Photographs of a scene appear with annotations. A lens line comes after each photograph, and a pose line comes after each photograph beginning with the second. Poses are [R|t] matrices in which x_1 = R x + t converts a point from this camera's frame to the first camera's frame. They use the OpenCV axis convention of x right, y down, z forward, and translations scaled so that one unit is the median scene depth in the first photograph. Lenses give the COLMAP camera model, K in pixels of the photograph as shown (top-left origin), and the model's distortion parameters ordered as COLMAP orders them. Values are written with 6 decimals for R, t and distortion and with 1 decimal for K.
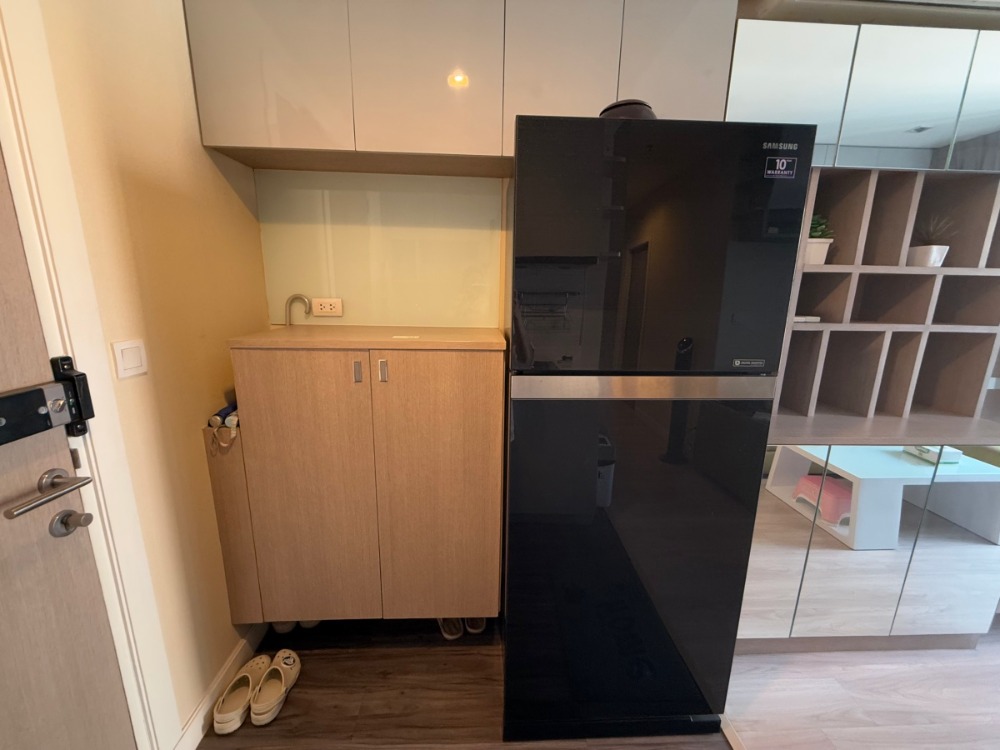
lens RADIAL K [[399.4, 0, 497.2], [0, 399.4, 374.7], [0, 0, 1]] dist [-0.000784, 0.000110]
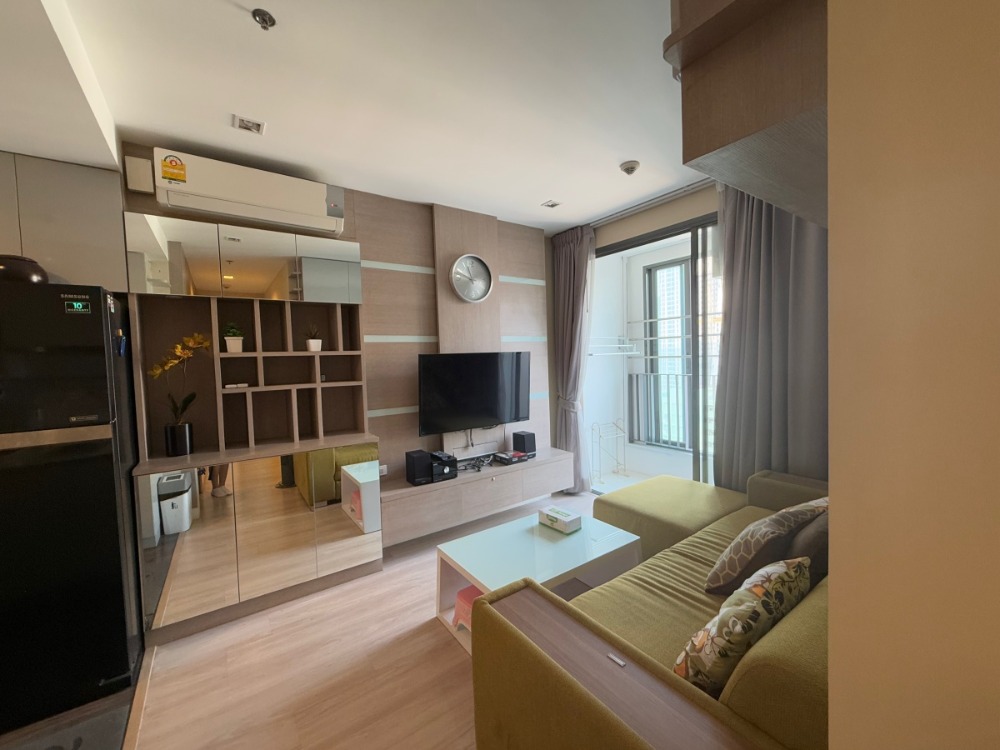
lens RADIAL K [[399.4, 0, 497.2], [0, 399.4, 374.7], [0, 0, 1]] dist [-0.000784, 0.000110]
pose [[0.838777, -0.065905, 0.540472, 0.812670], [0.160237, 0.978566, -0.129352, 0.191932], [-0.520362, 0.195101, 0.831360, -0.877786]]
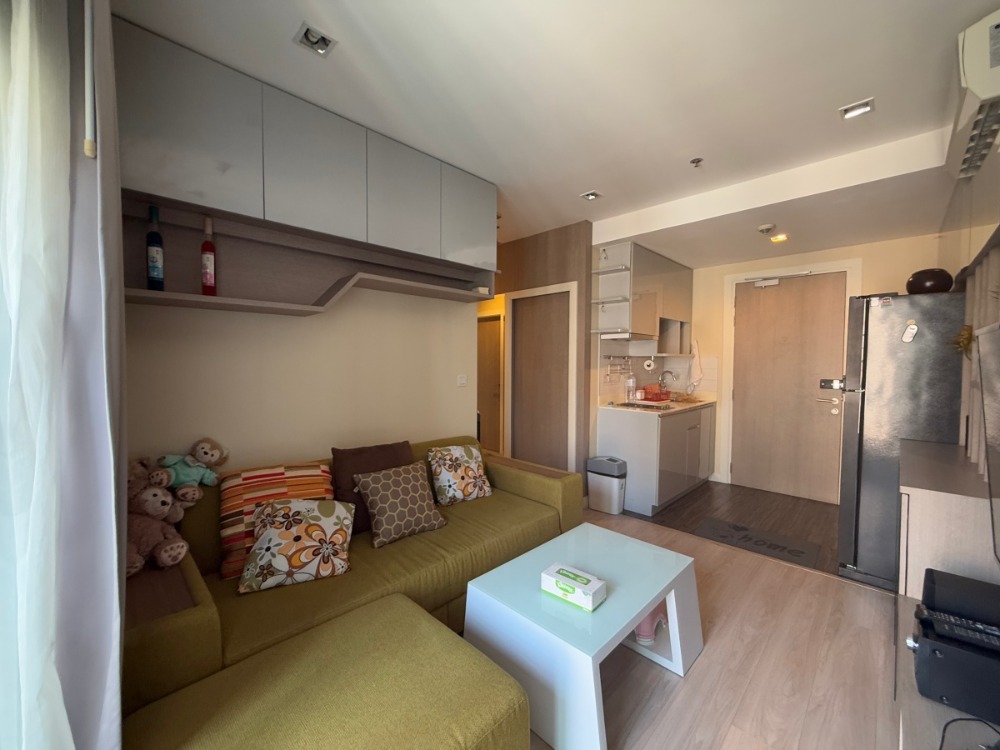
lens RADIAL K [[399.4, 0, 497.2], [0, 399.4, 374.7], [0, 0, 1]] dist [-0.000784, 0.000110]
pose [[-0.732610, 0.000743, -0.680648, 2.722761], [-0.162092, 0.971039, 0.175527, -0.123537], [0.661066, 0.238920, -0.711273, 0.915814]]
